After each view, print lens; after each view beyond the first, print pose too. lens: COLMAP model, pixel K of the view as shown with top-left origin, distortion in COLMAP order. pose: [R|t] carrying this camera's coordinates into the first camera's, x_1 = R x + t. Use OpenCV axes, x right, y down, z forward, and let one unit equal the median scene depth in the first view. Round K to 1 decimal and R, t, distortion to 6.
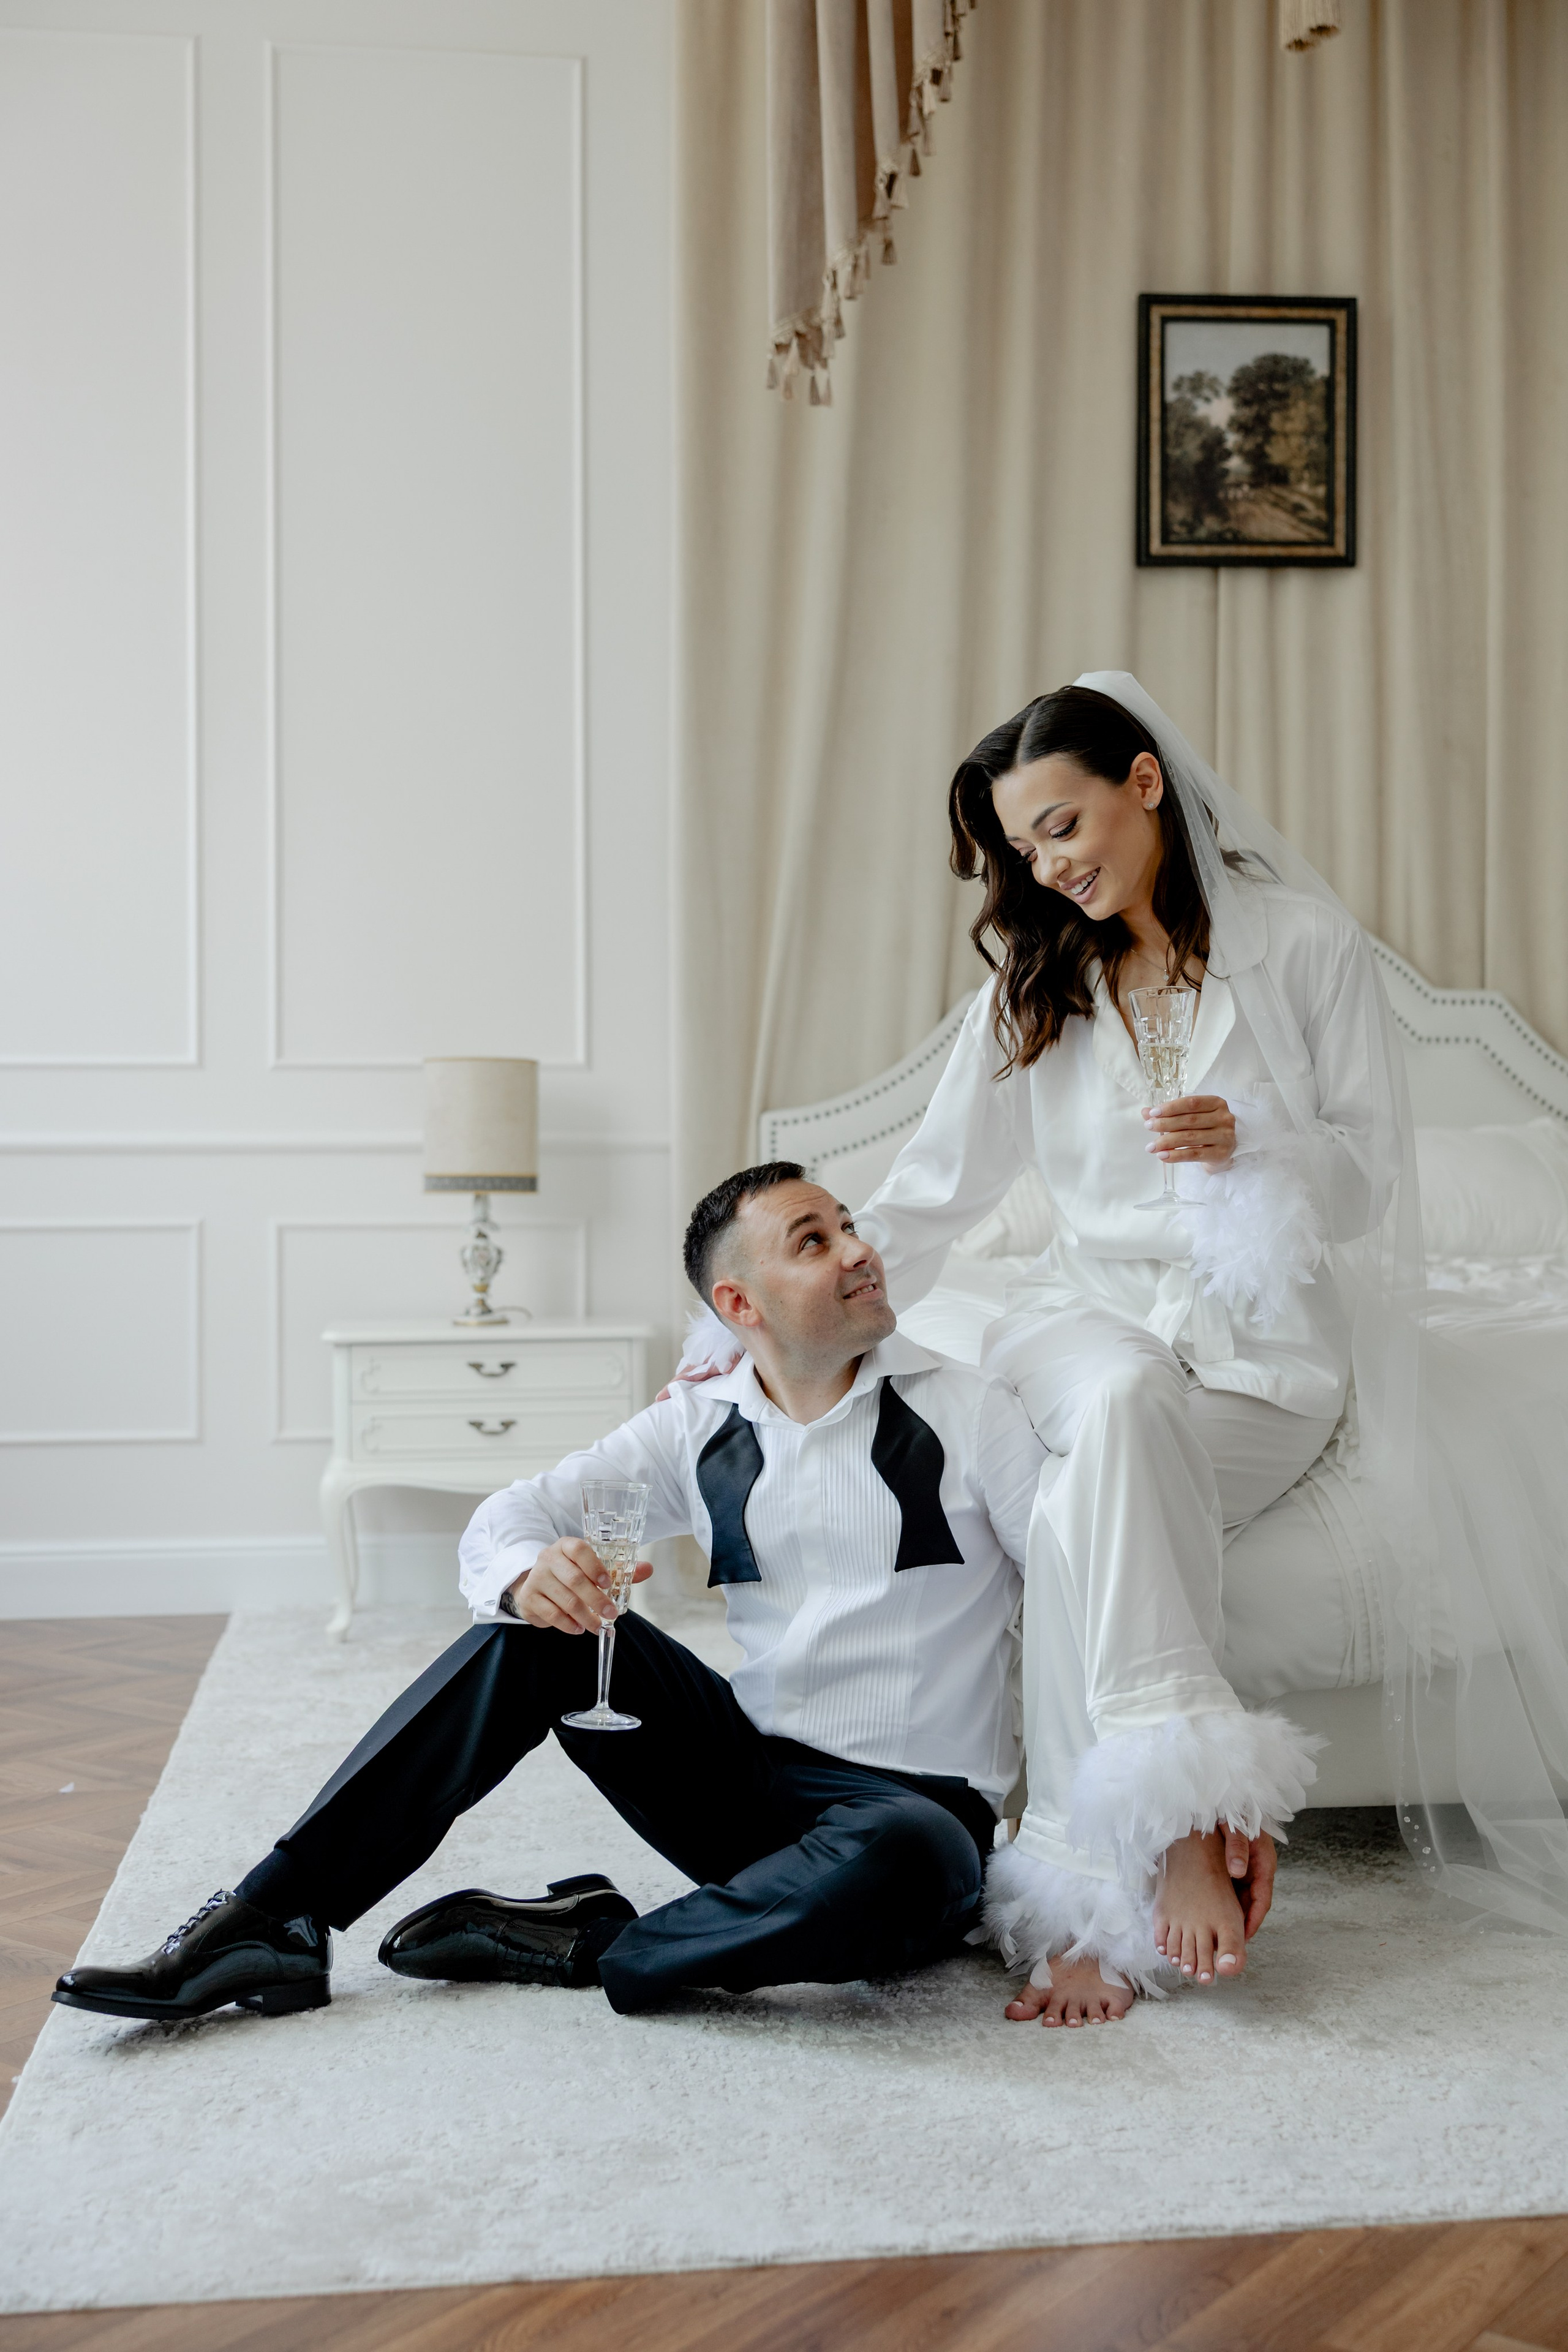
lens RADIAL K [[2619.3, 0, 782.5], [0, 2619.3, 1131.4], [0, 0, 1]] dist [0.033108, 0.000000]
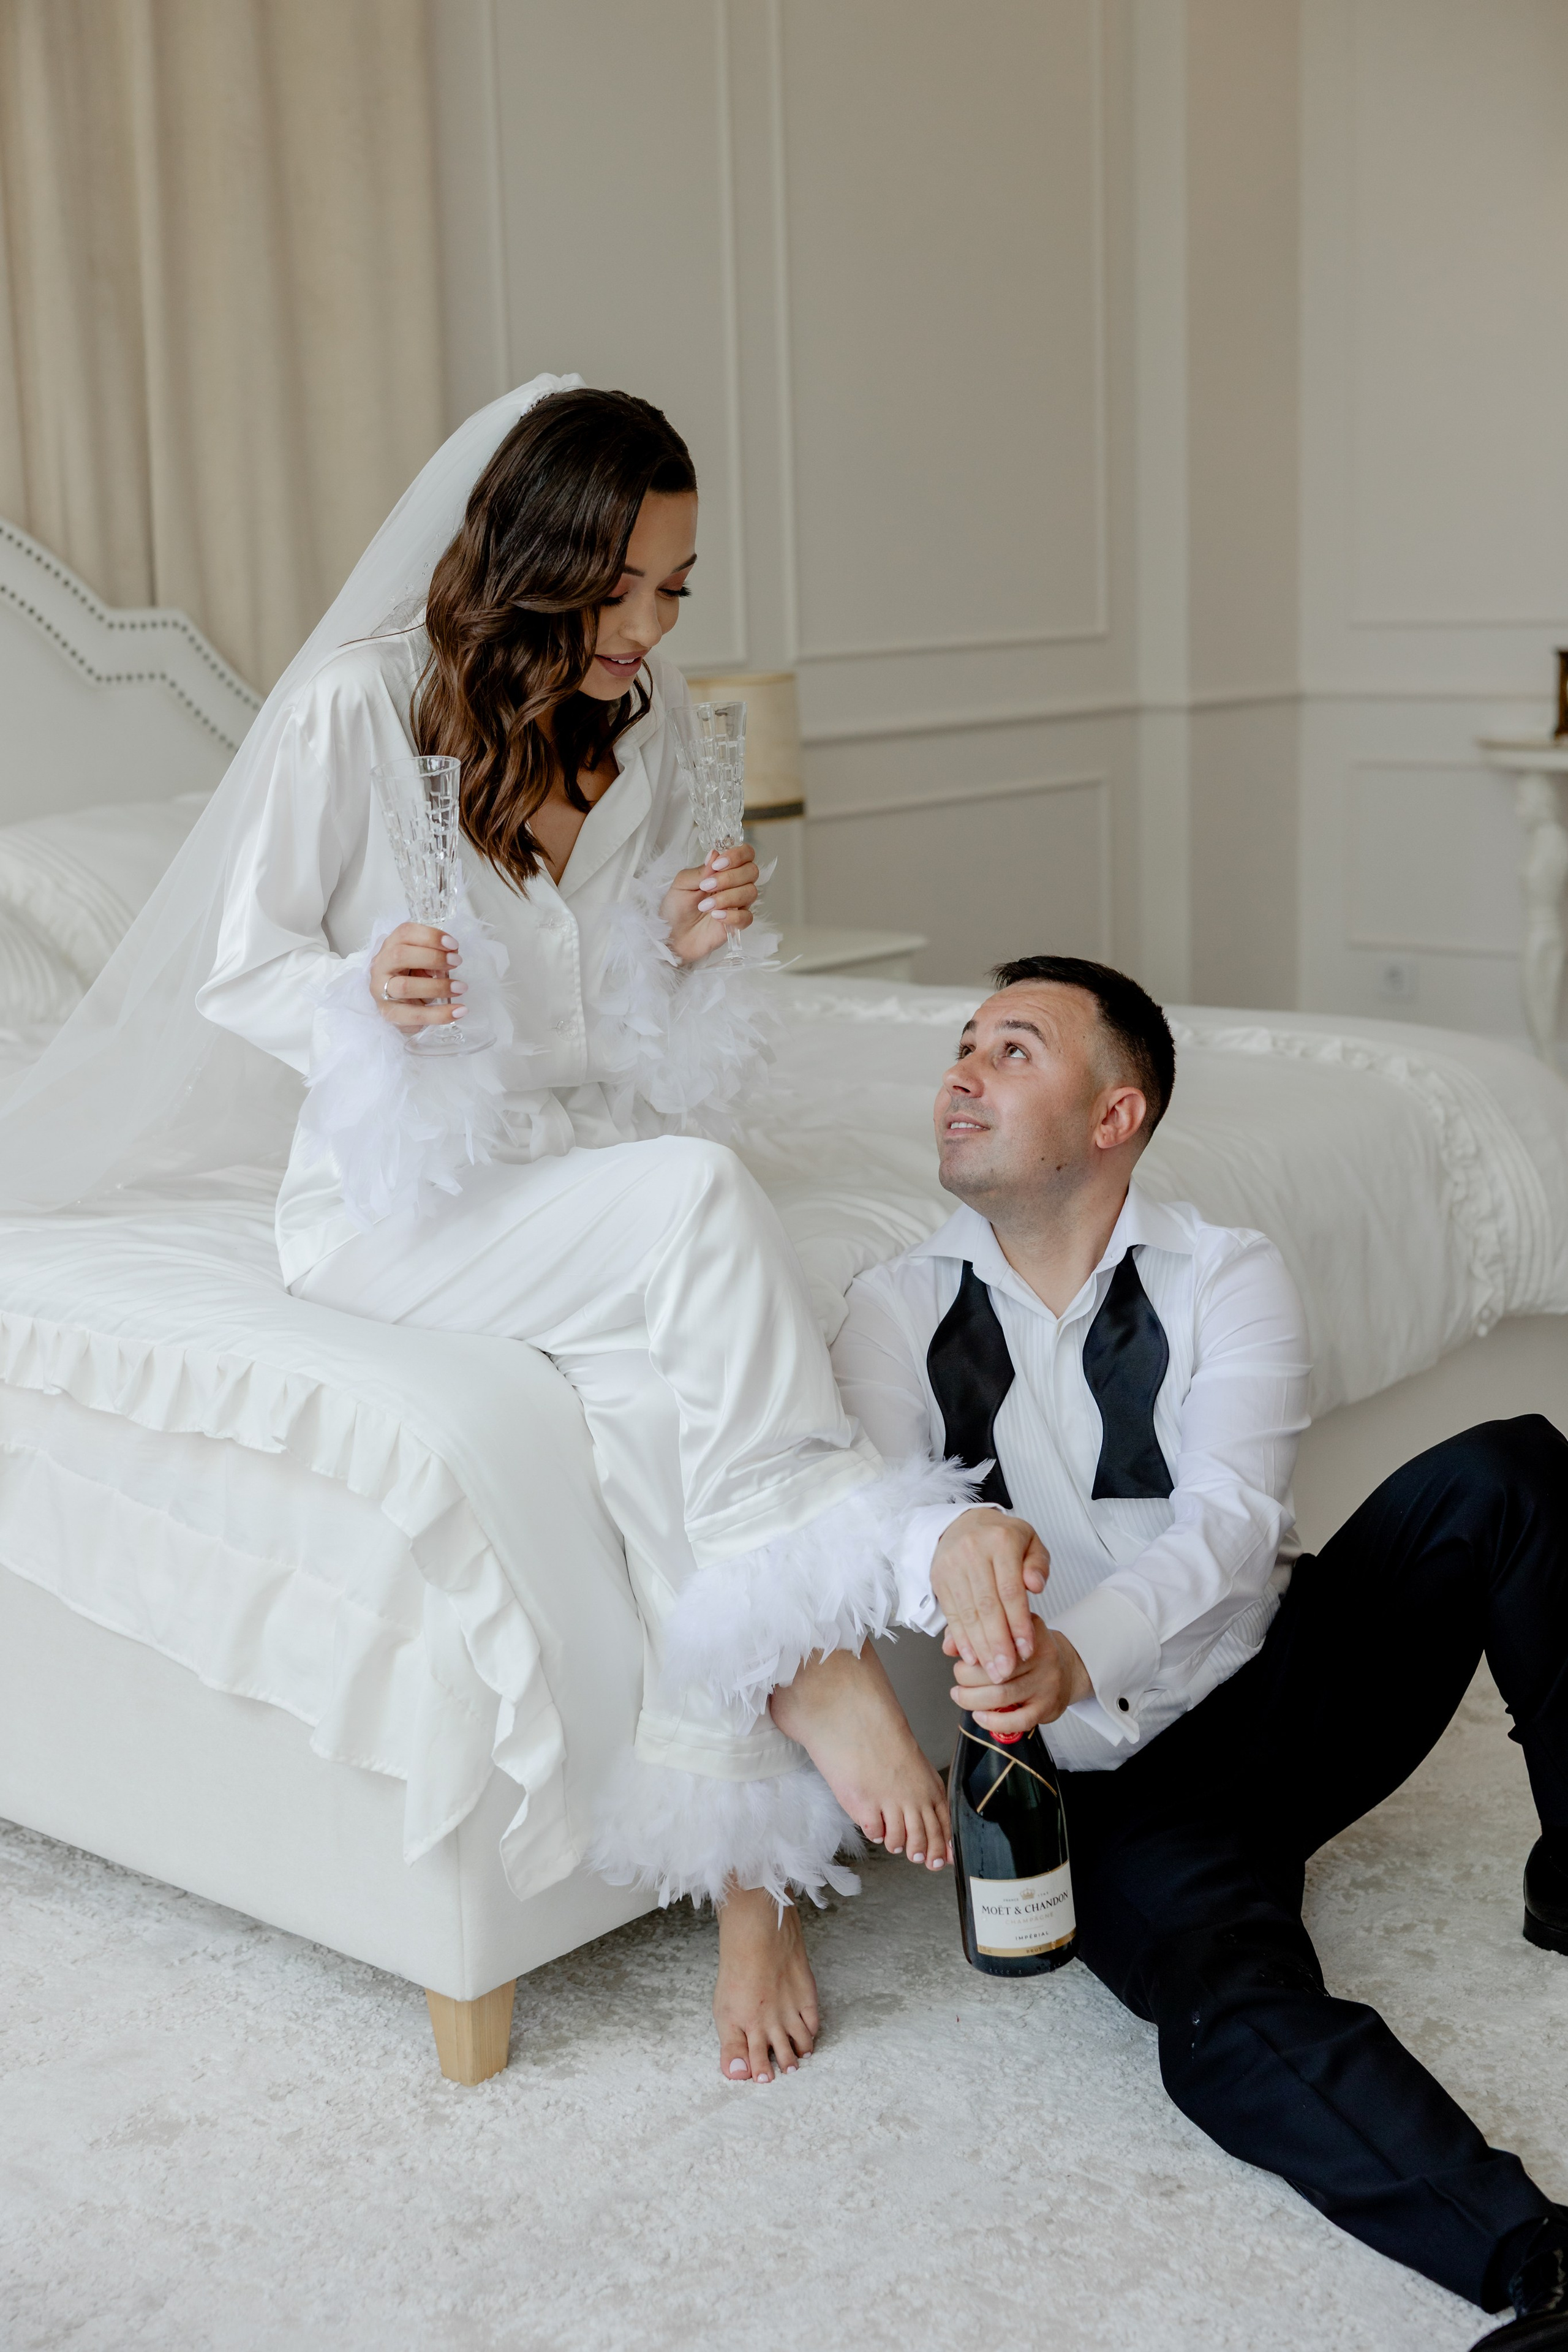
lens RADIAL K [[3191.6, 0, 768.1], [0, 3191.6, 1193.9], [0, 0, 1]] dist [0.001008, 0.000000]
pose [[0.759383, -0.145860, 0.634084, -0.208453], [0.020686, 0.979468, 0.200536, -0.069889], [-0.650315, -0.139167, 0.746808, 0.183742]]
